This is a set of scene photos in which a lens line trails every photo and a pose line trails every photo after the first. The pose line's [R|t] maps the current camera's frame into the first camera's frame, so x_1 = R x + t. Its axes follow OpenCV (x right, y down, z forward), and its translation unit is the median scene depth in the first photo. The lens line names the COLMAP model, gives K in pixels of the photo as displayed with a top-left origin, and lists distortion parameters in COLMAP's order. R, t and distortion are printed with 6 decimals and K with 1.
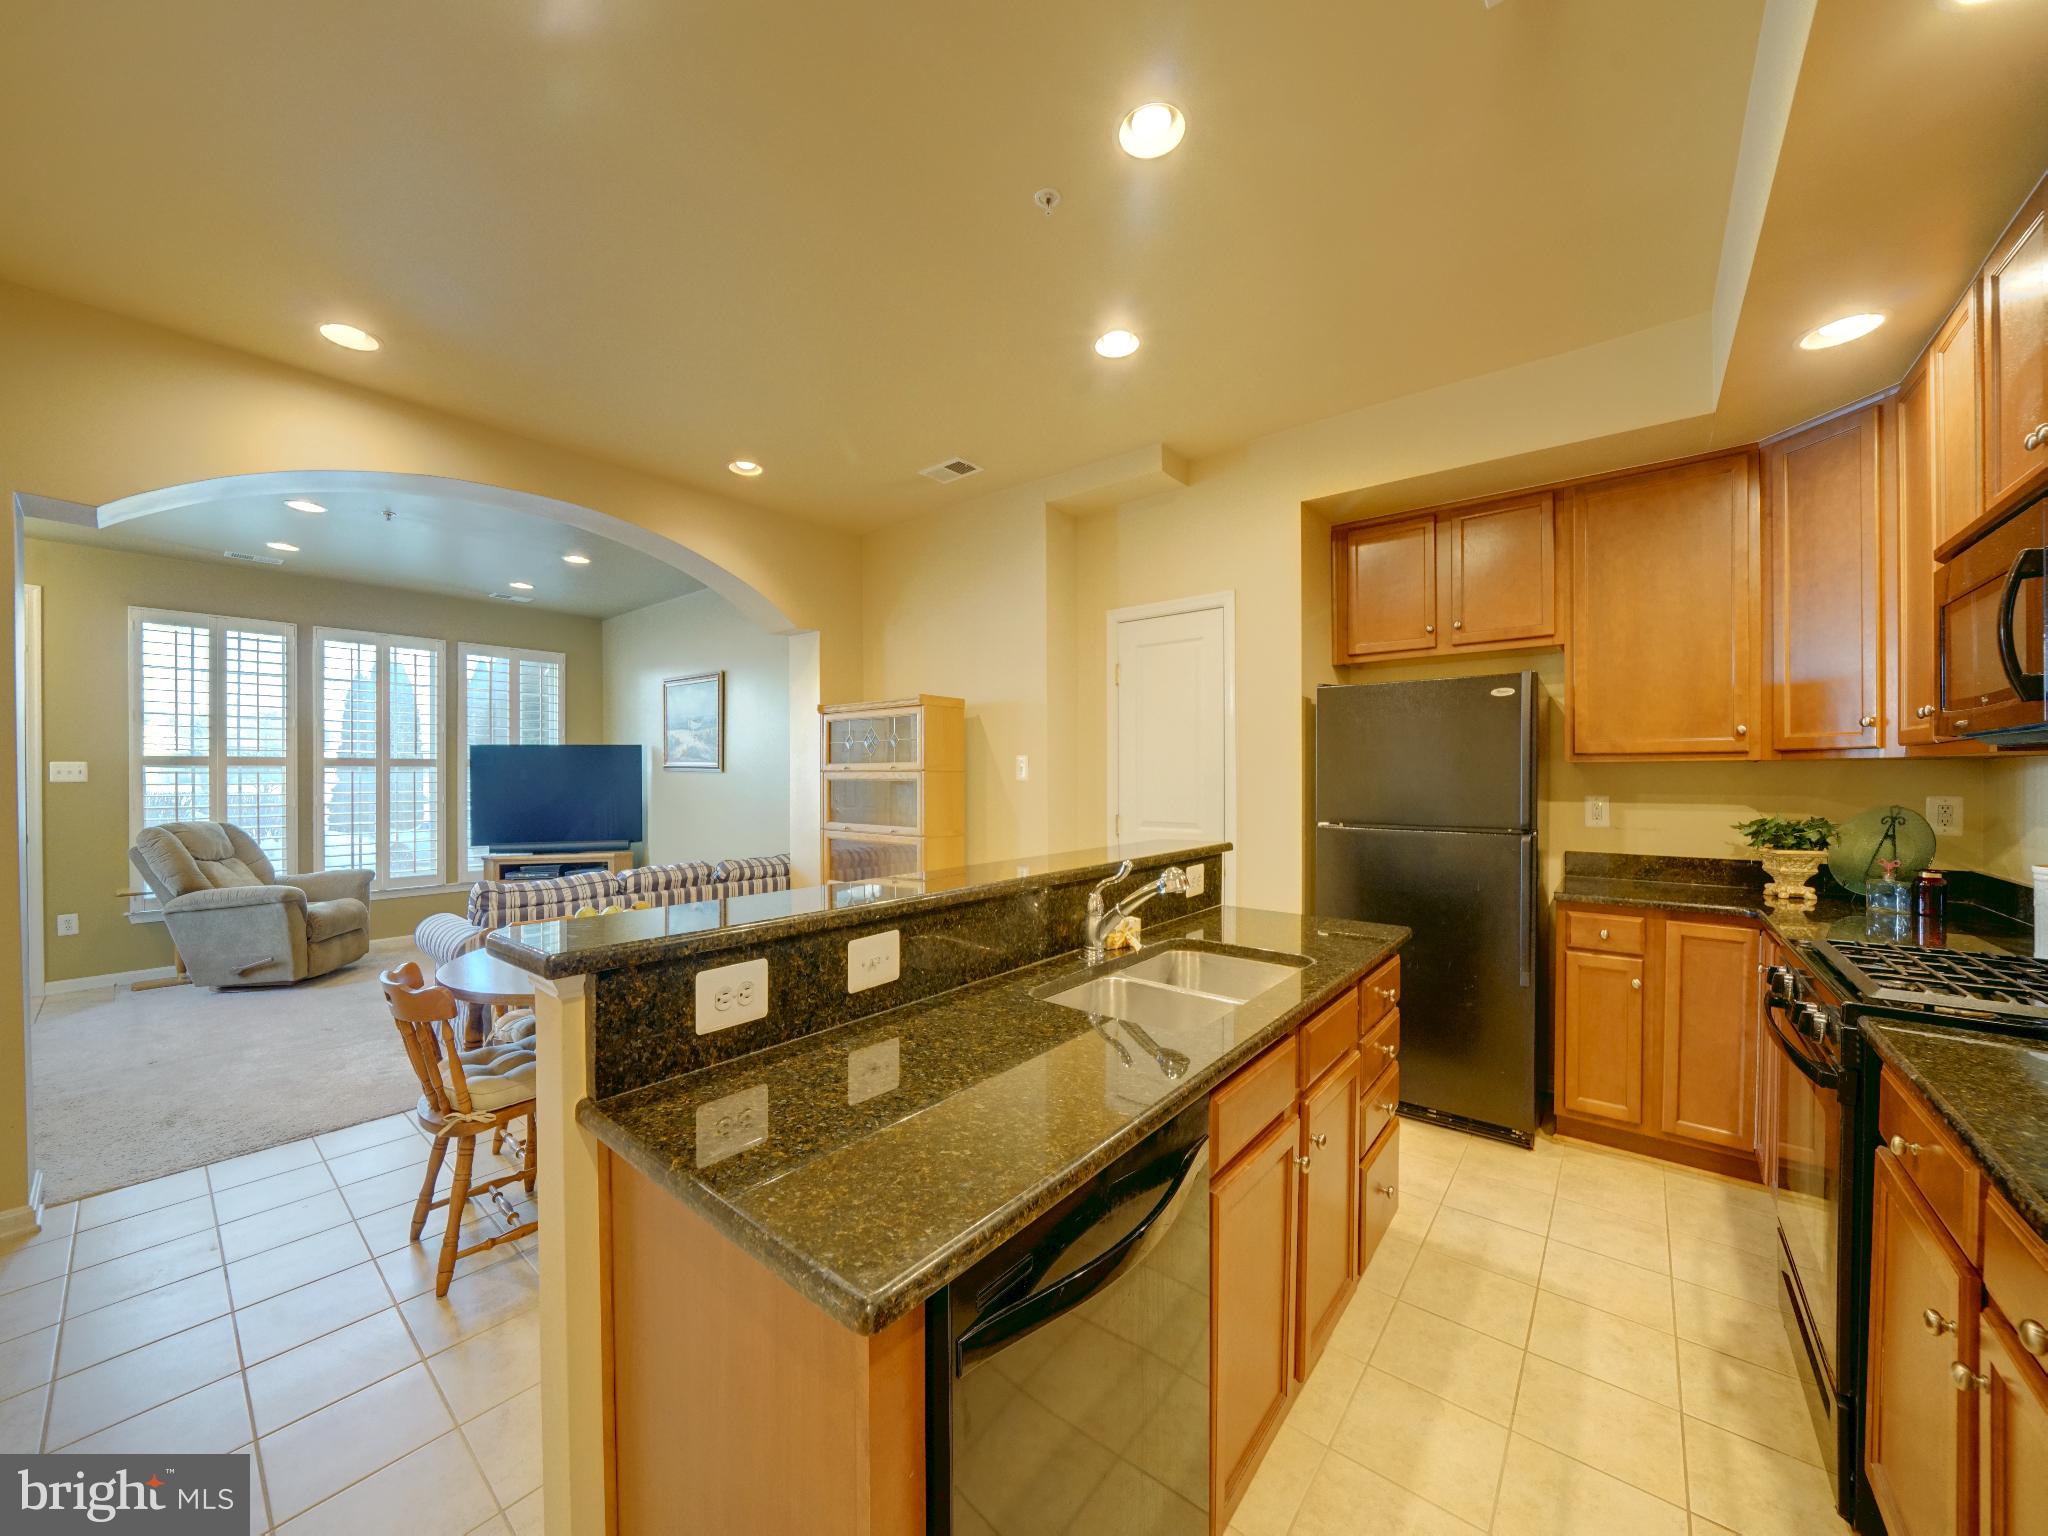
lens RADIAL K [[787.3, 0, 1010.4], [0, 787.3, 768.3], [0, 0, 1]] dist [-0.005914, 0.001918]
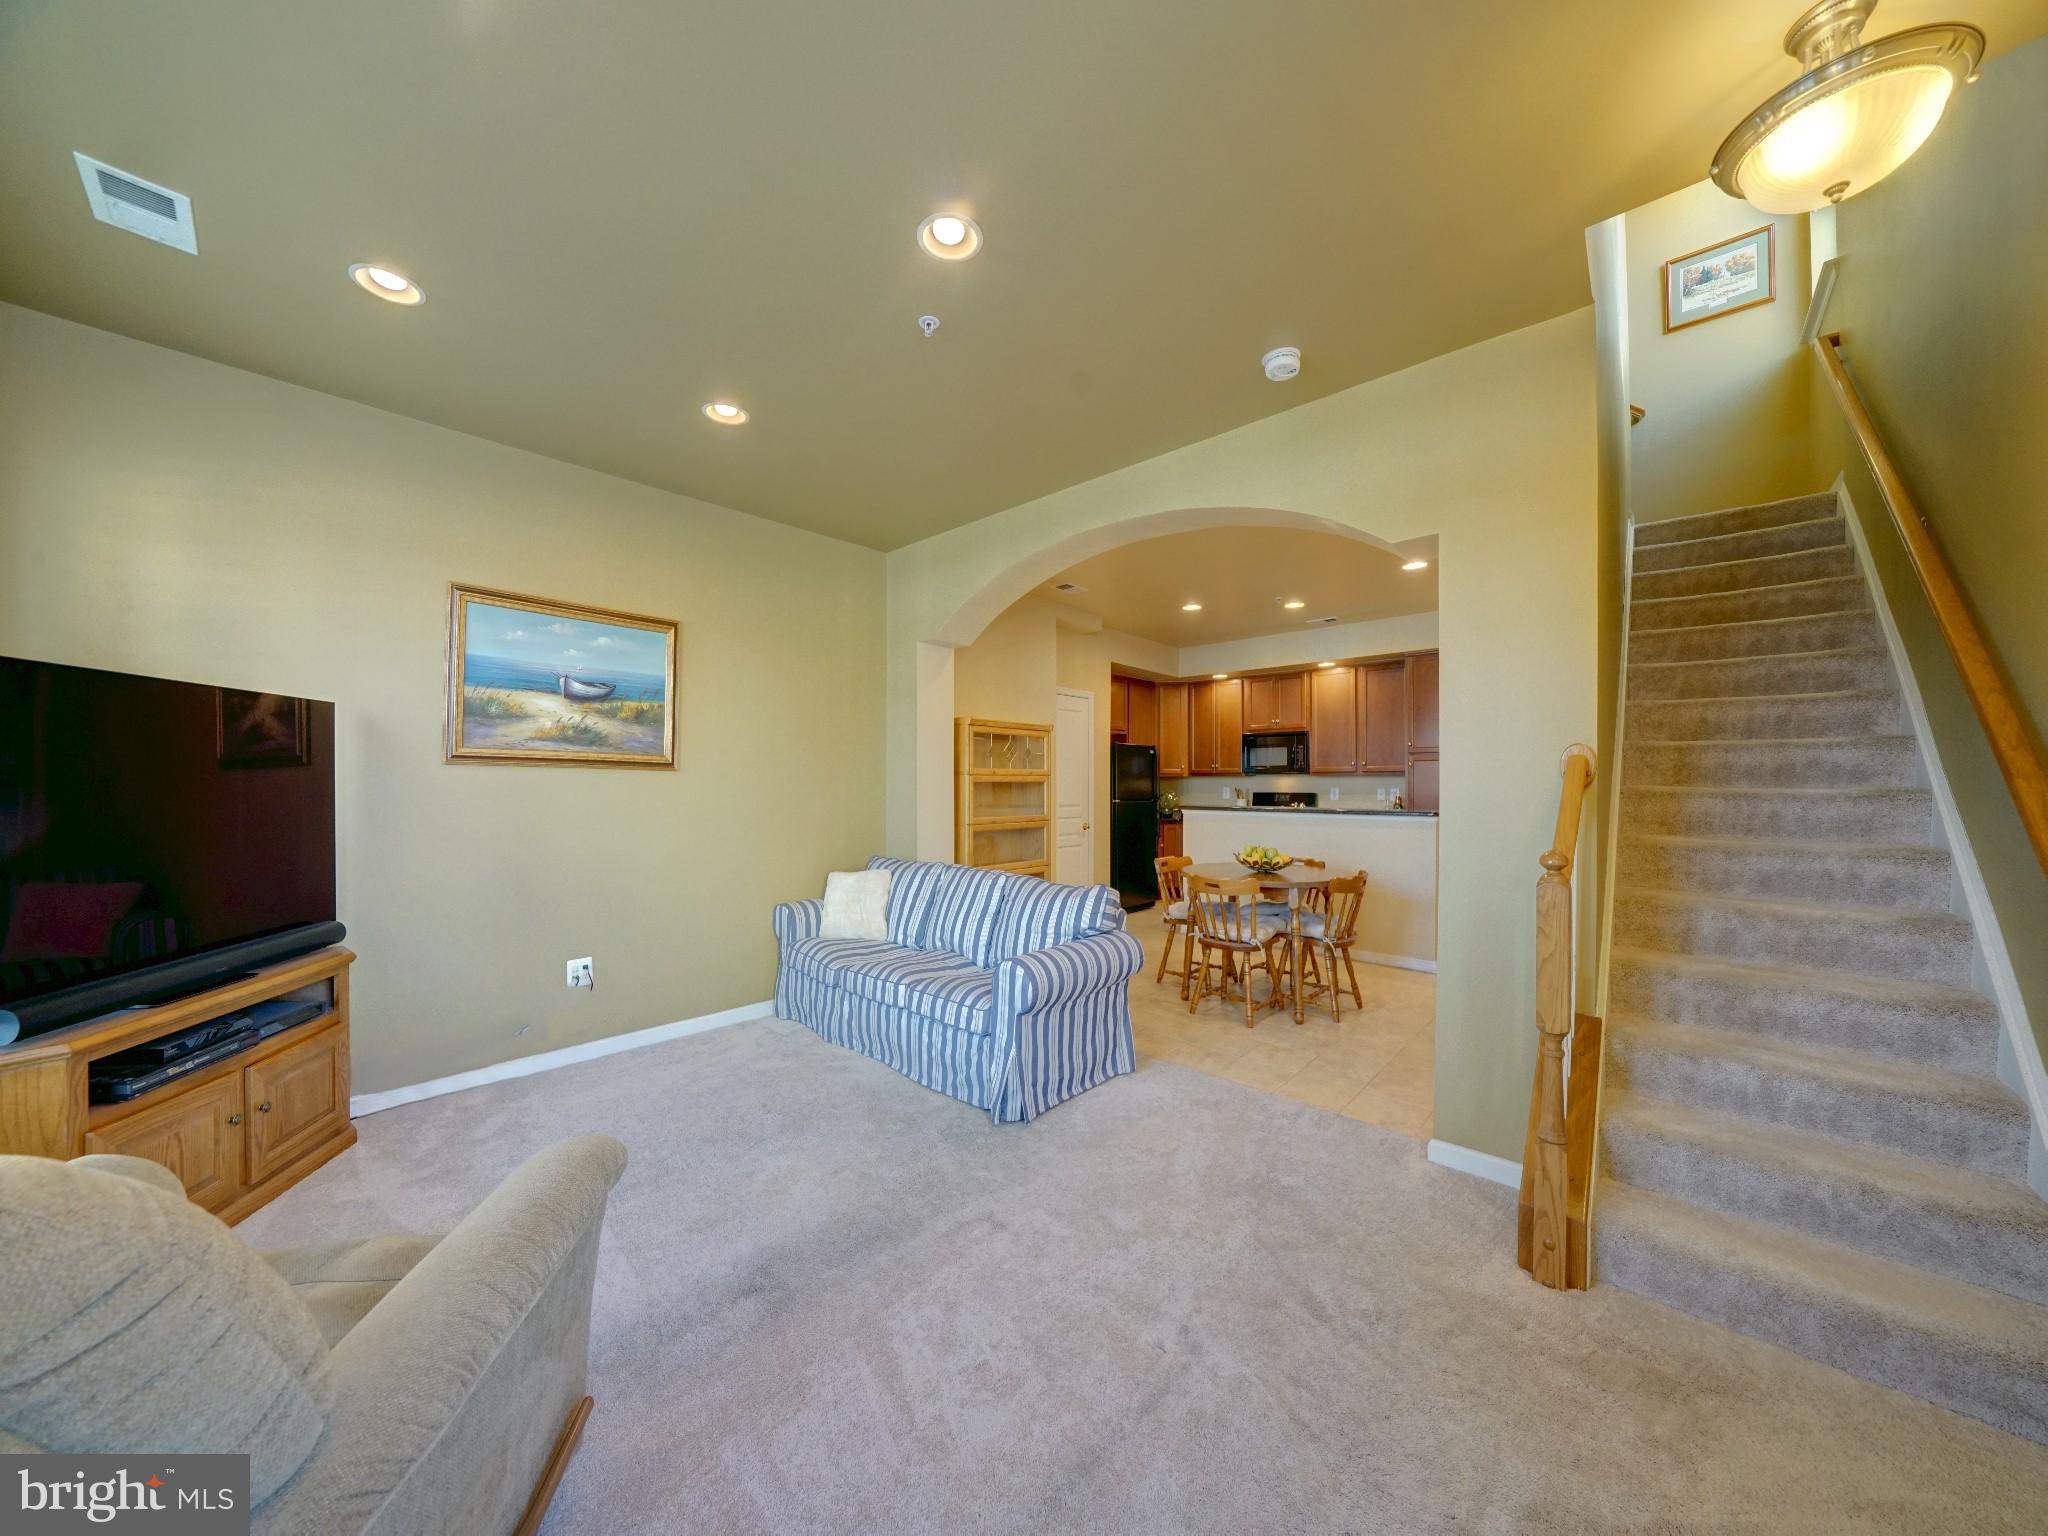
lens RADIAL K [[716.6, 0, 1022.1], [0, 716.6, 772.9], [0, 0, 1]] dist [-0.020560, 0.002105]
pose [[0.028078, 0.019436, 0.999417, -1.866444], [-0.005493, 0.999799, -0.019289, 0.030545], [-0.999591, -0.004948, 0.028179, 1.296676]]
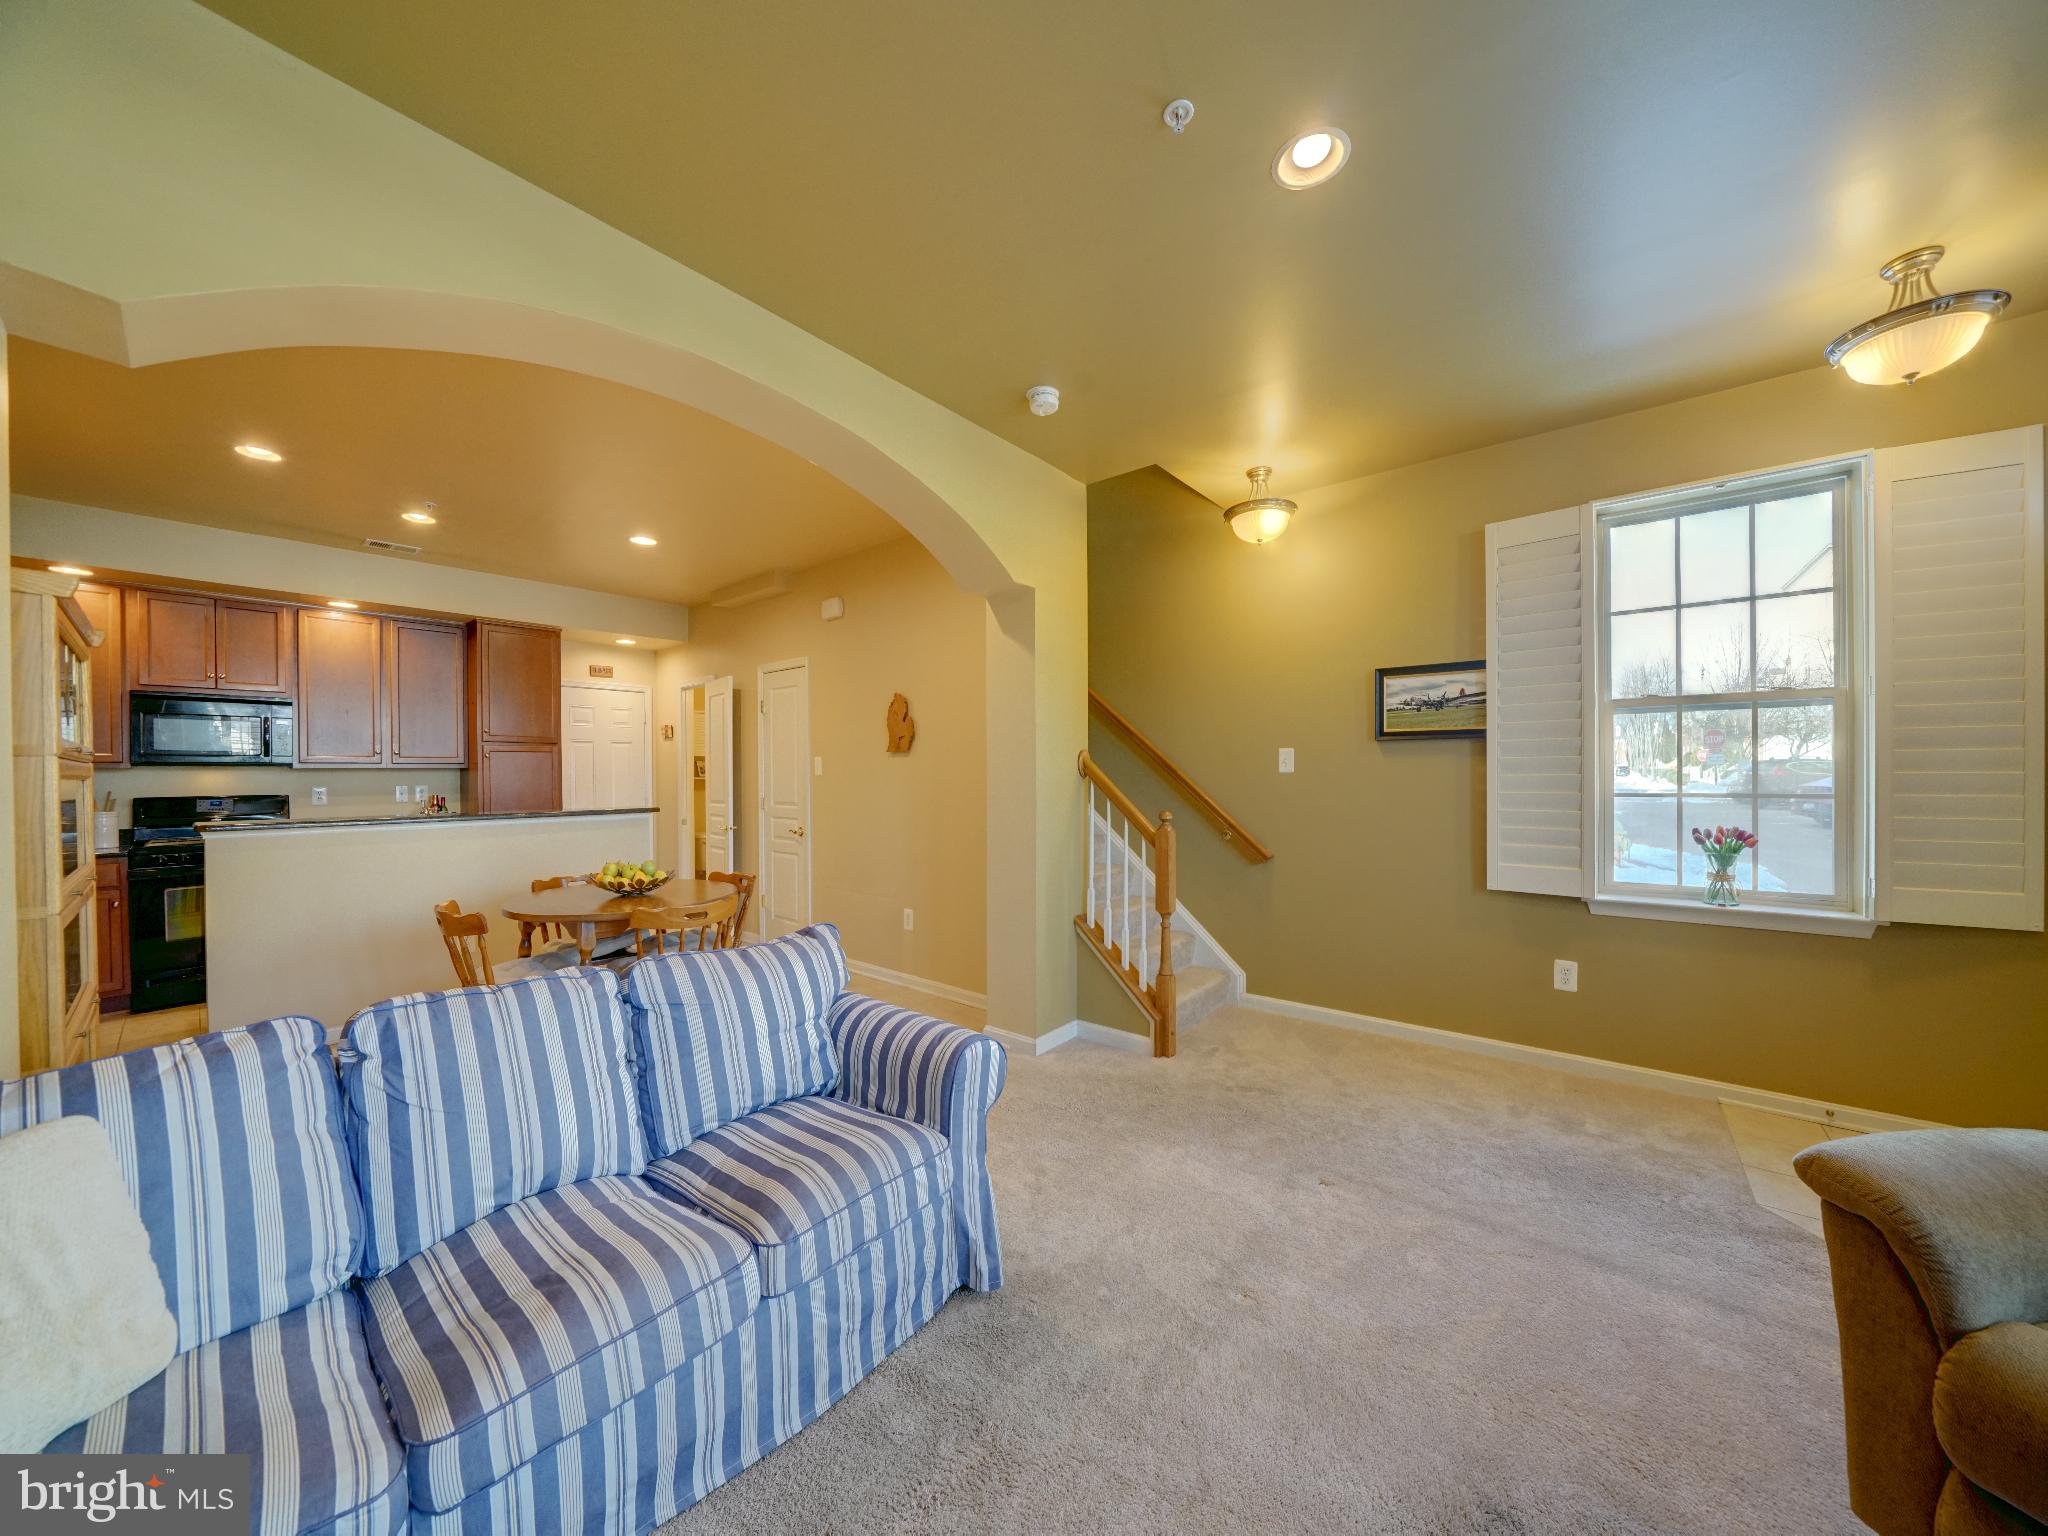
lens RADIAL K [[716.6, 0, 1015.1], [0, 716.6, 777.4], [0, 0, 1]] dist [-0.020560, 0.002105]
pose [[-0.999742, 0.012443, -0.019018, -0.973446], [0.012445, 0.999923, 0.000042, 0.025765], [0.019017, -0.000194, -0.999819, 1.943216]]
